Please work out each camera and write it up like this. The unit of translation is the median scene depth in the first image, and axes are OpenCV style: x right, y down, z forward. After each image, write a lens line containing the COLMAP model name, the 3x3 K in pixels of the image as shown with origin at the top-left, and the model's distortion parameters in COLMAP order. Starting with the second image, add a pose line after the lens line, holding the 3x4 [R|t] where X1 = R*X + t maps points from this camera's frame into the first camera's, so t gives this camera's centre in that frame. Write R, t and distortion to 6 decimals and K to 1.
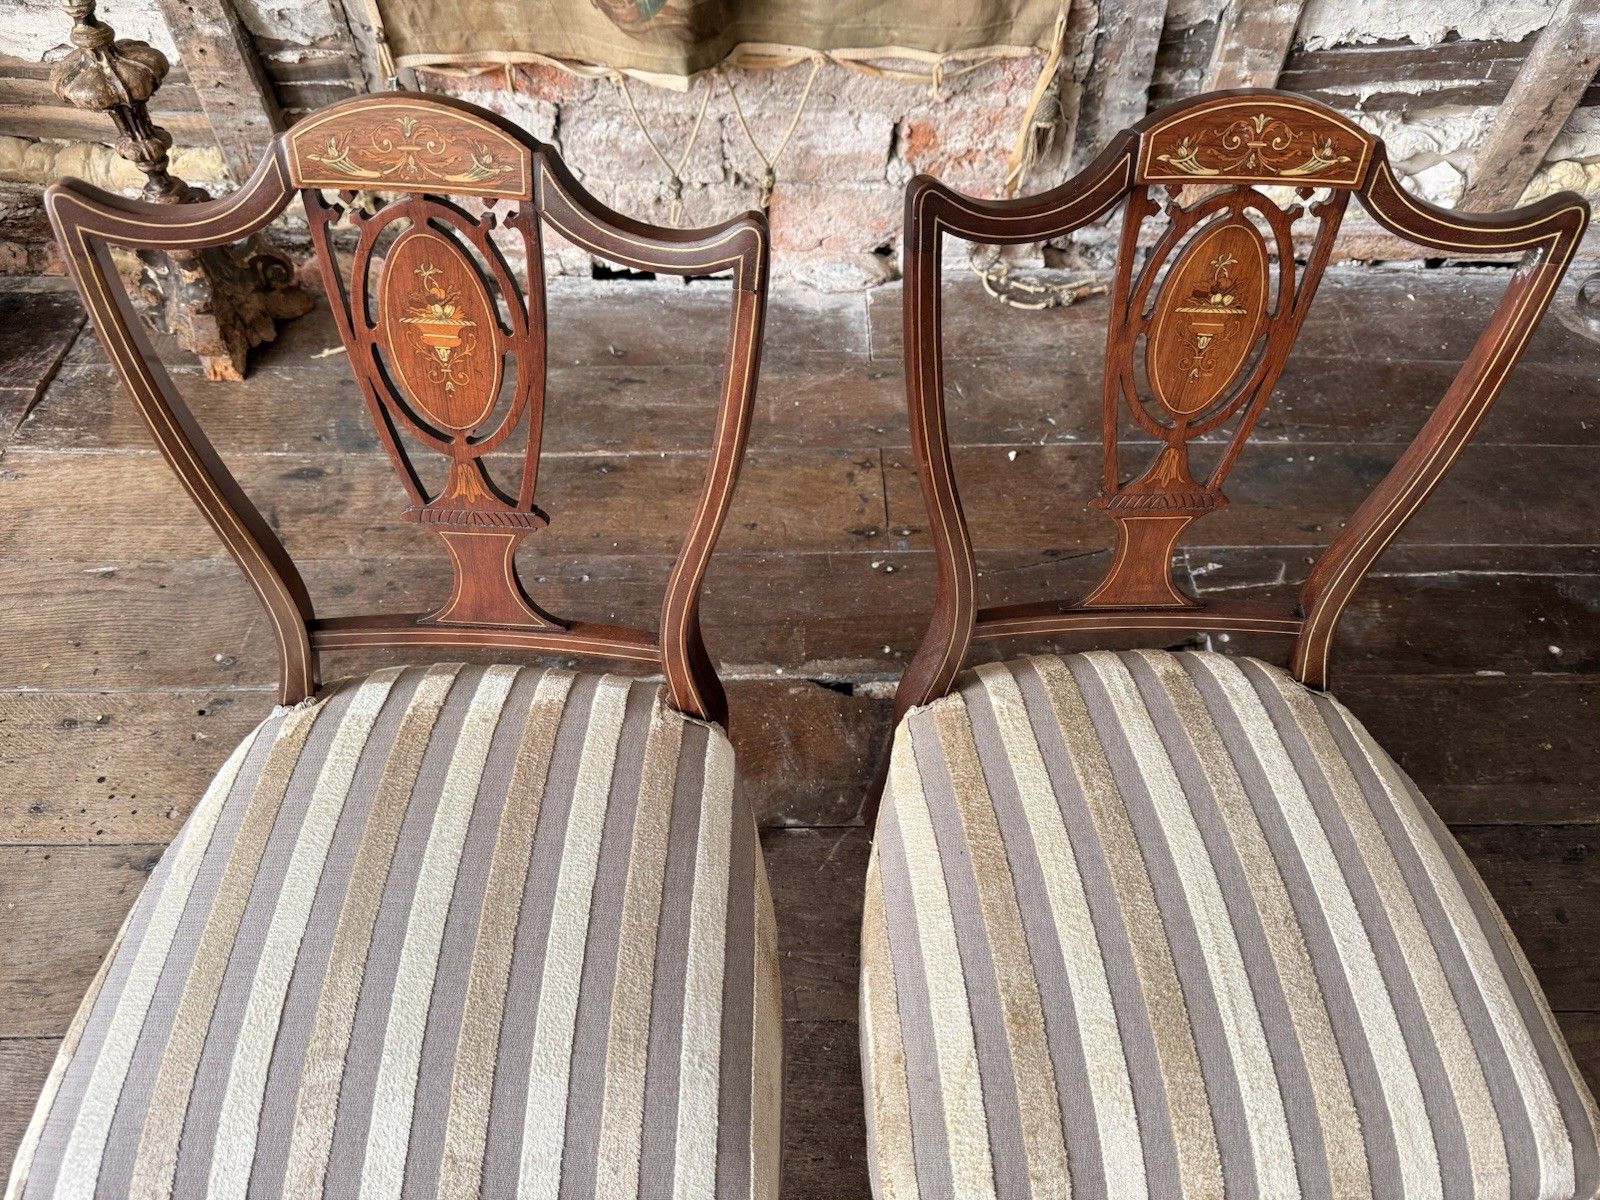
lens RADIAL K [[1147.8, 0, 803.4], [0, 1147.8, 606.3], [0, 0, 1]] dist [-0.003662, -0.008366]
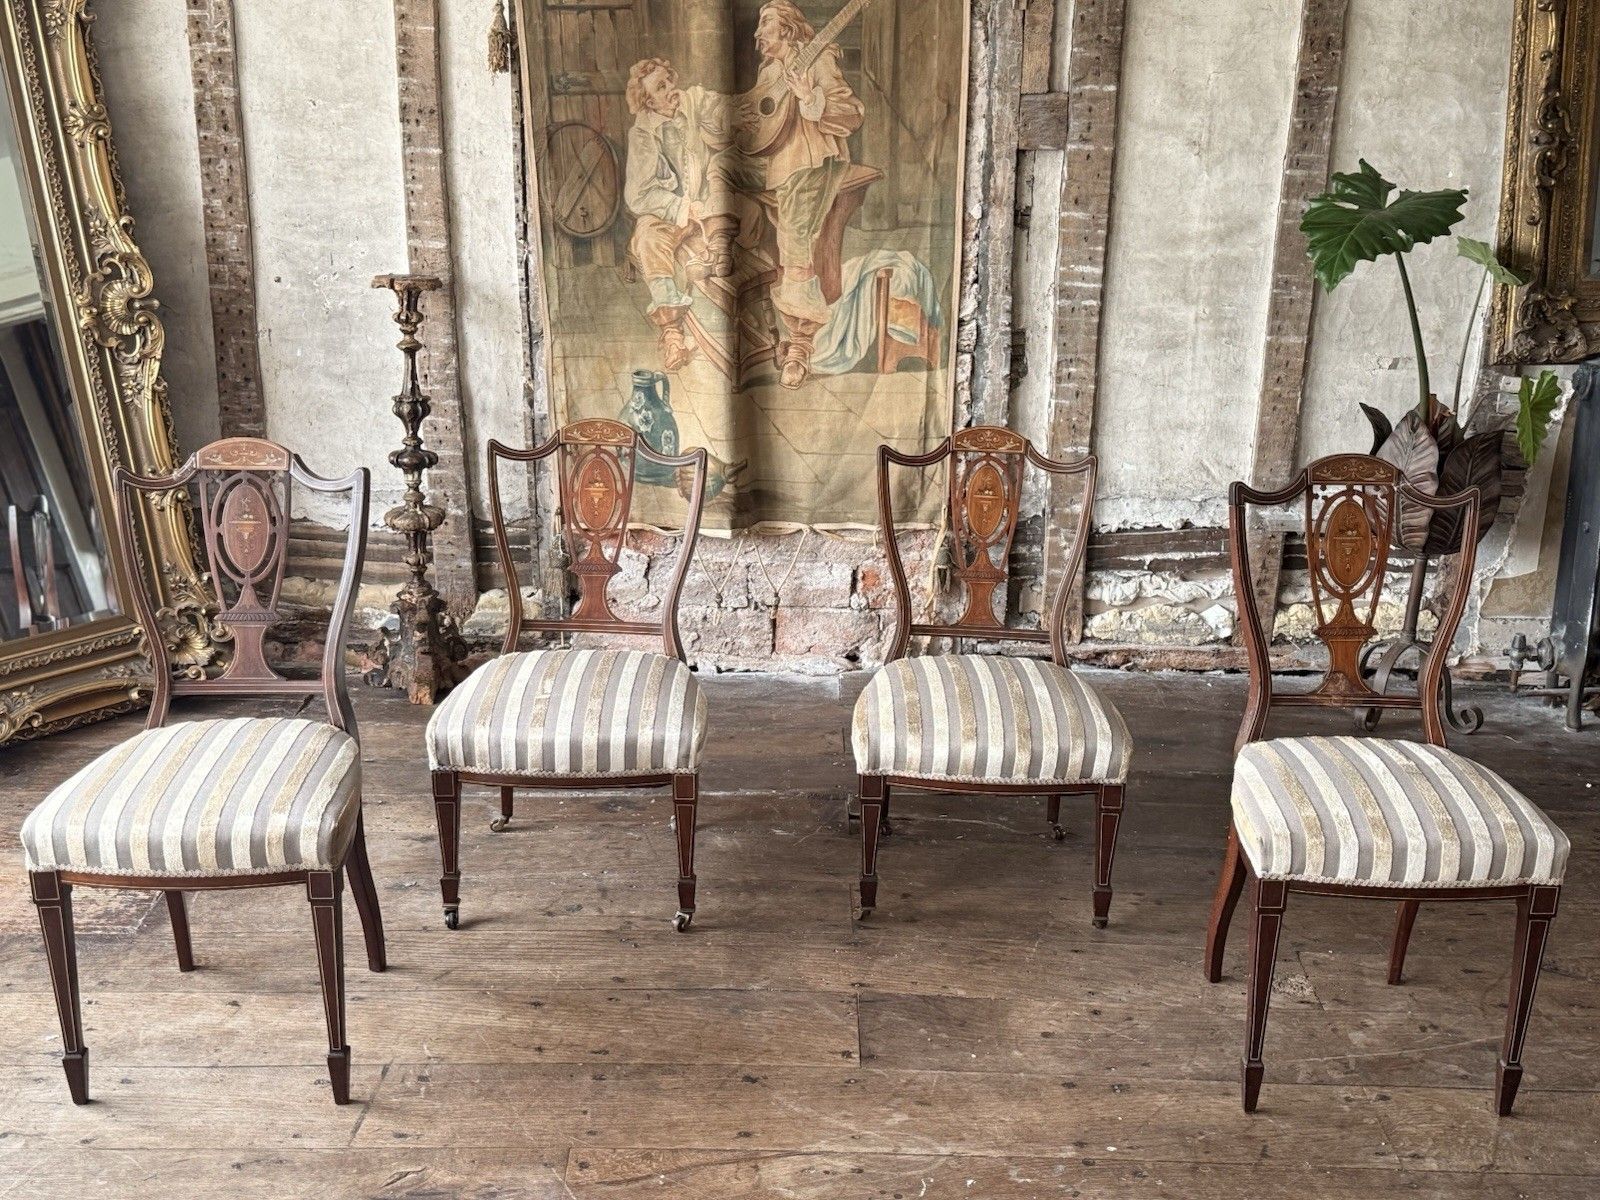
lens RADIAL K [[1983.0, 0, 789.2], [0, 1983.0, 605.2], [0, 0, 1]] dist [0.222955, -0.481291]
pose [[0.999602, 0.007101, -0.027301, 0.066481], [-0.021462, 0.819513, -0.572658, 1.260786], [0.018307, 0.573016, 0.819340, -1.311809]]
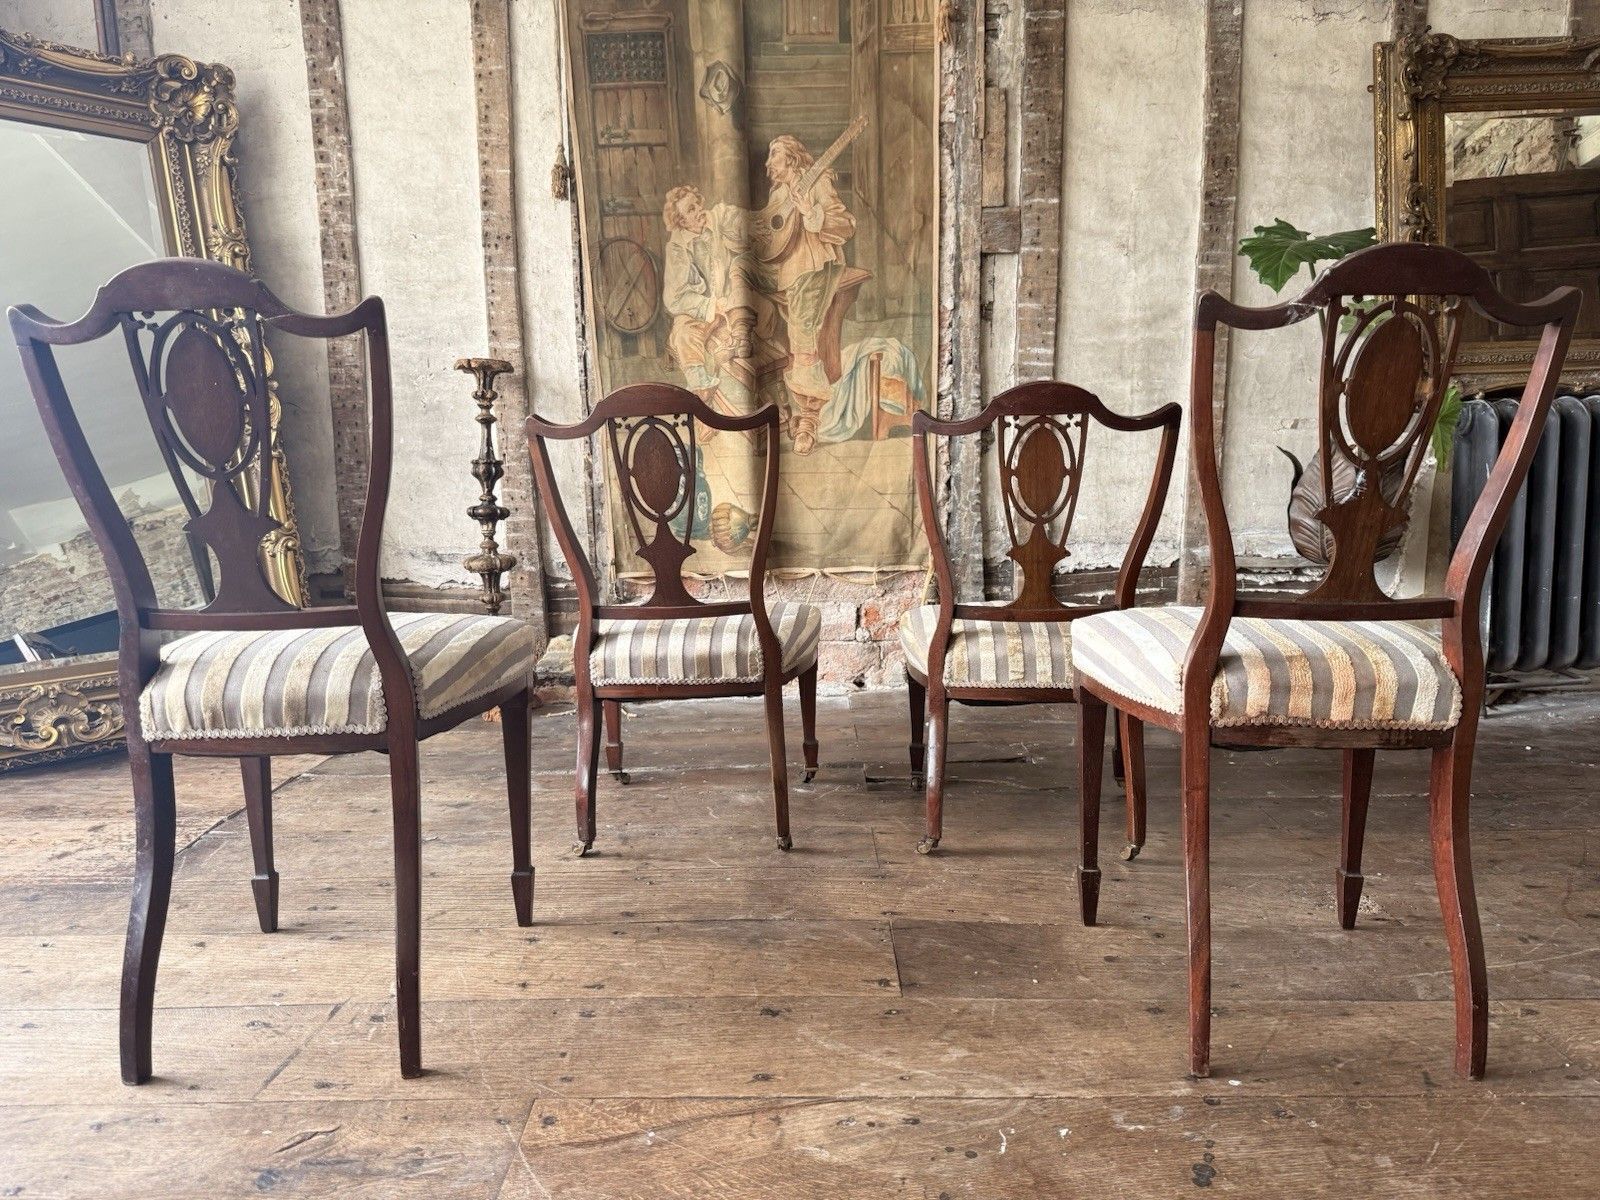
lens RADIAL K [[1122.9, 0, 798.5], [0, 1122.9, 605.0], [0, 0, 1]] dist [0.197287, -0.432069]
pose [[0.999241, -0.022784, -0.031608, 0.039579], [-0.006042, 0.710785, -0.703383, 0.958034], [0.038492, 0.703040, 0.710108, -0.395858]]
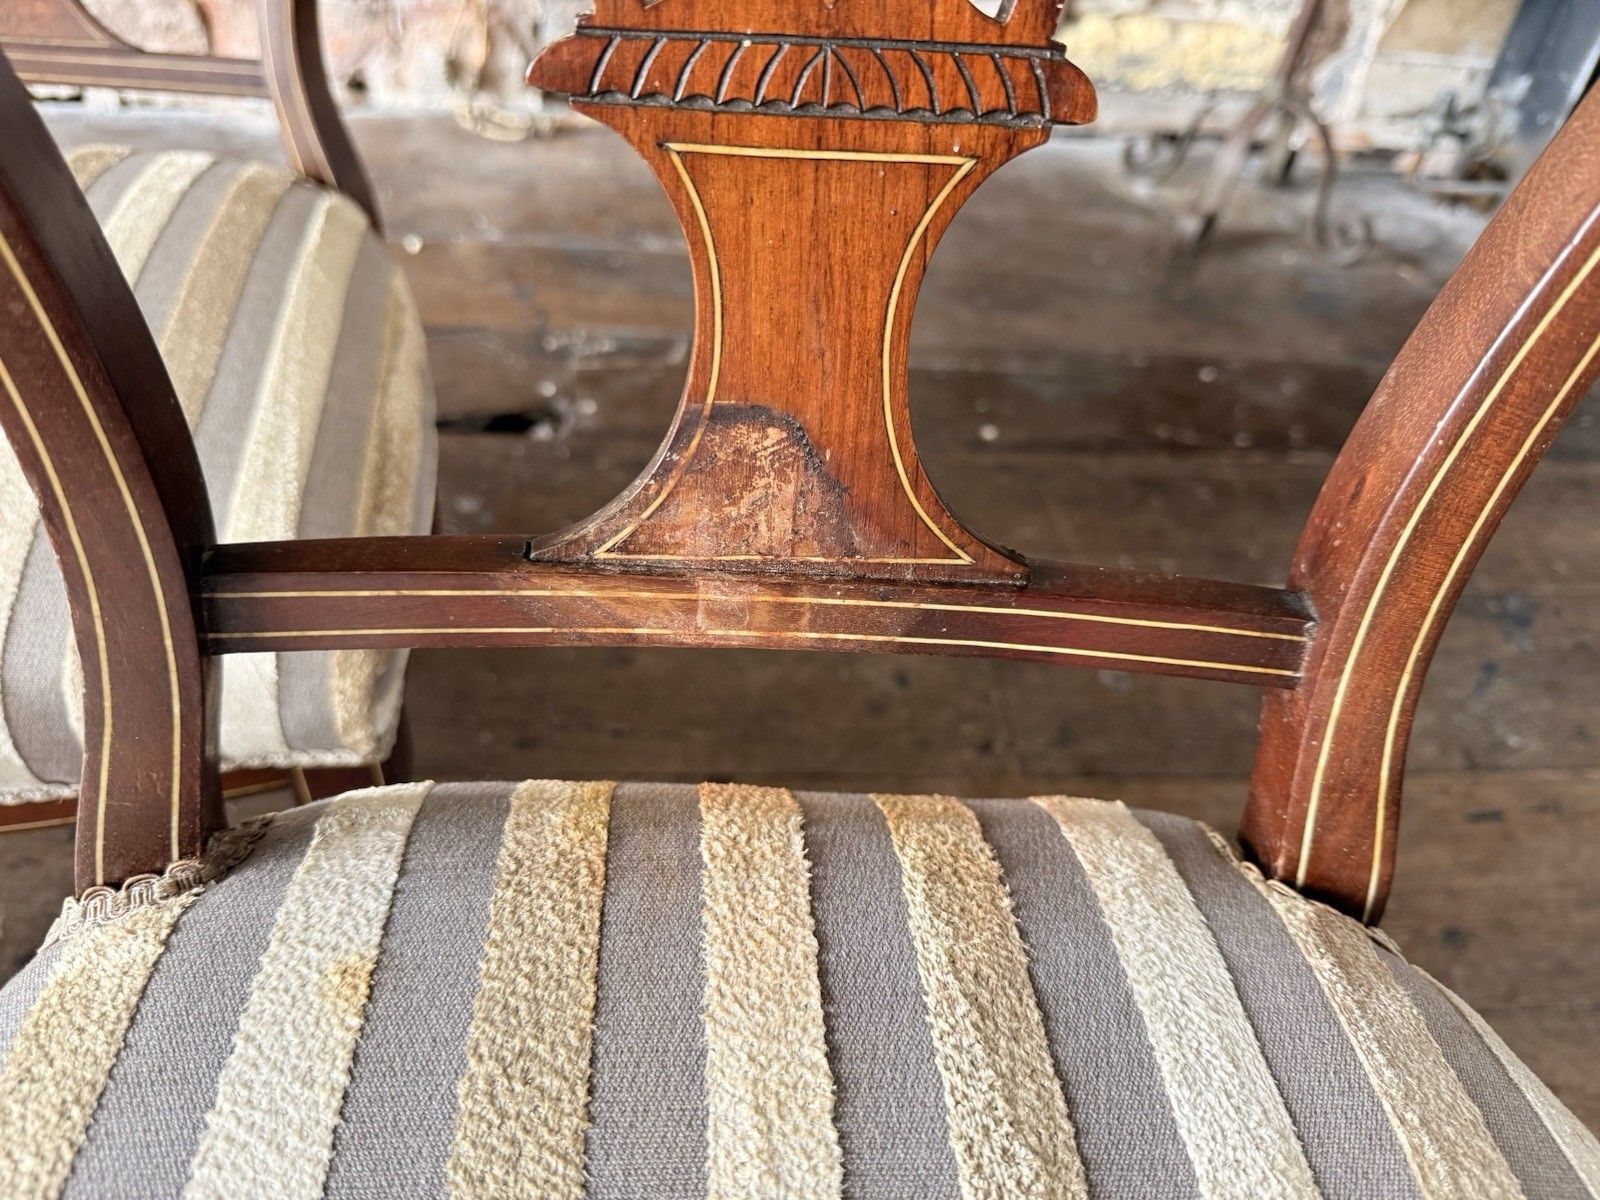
lens RADIAL K [[1140.9, 0, 800.2], [0, 1140.9, 605.1], [0, 0, 1]] dist [0.024179, -0.038666]
pose [[0.997017, 0.018884, 0.074838, 0.394363], [-0.007779, 0.989256, -0.145983, 0.246534], [-0.076790, 0.144966, 0.986452, 0.174515]]
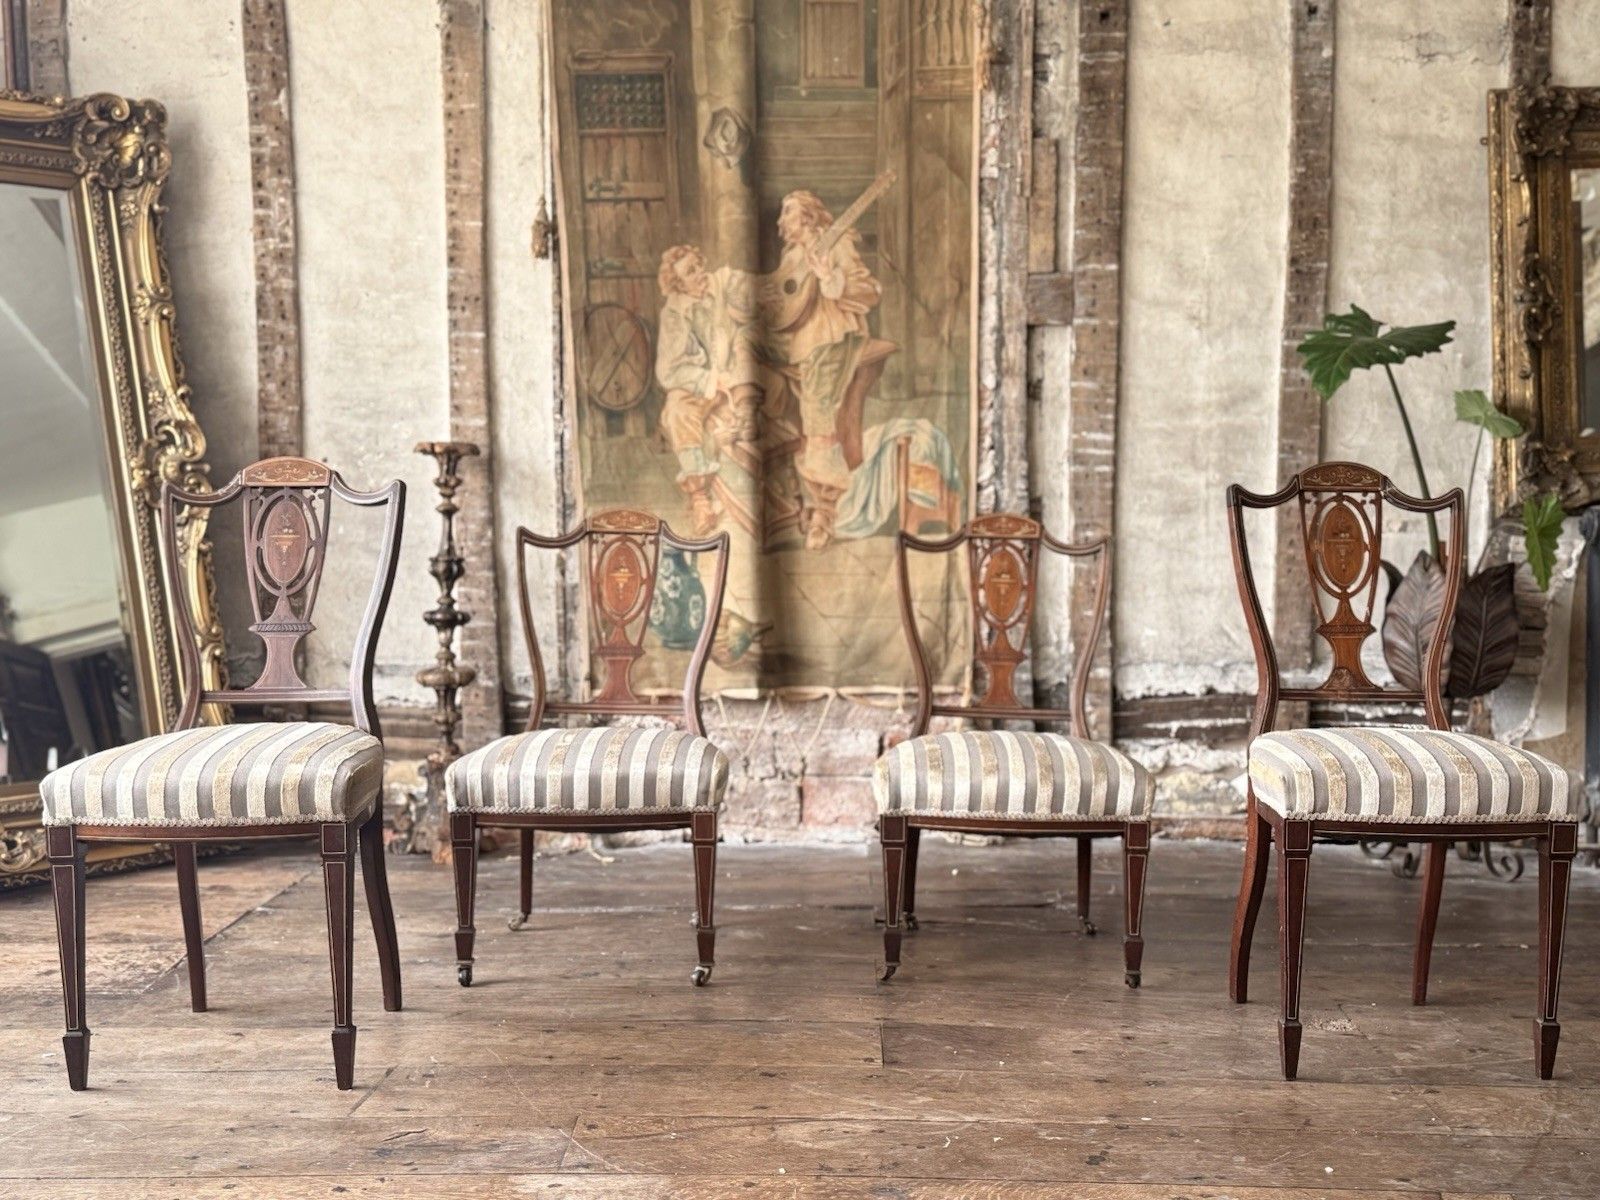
lens RADIAL K [[1983.0, 0, 801.1], [0, 1983.0, 614.8], [0, 0, 1]] dist [0.204501, -0.369790]
pose [[0.999015, -0.009707, -0.043303, 0.092772], [-0.026014, 0.662456, -0.748649, 1.614324], [0.035954, 0.749038, 0.661551, -1.027869]]
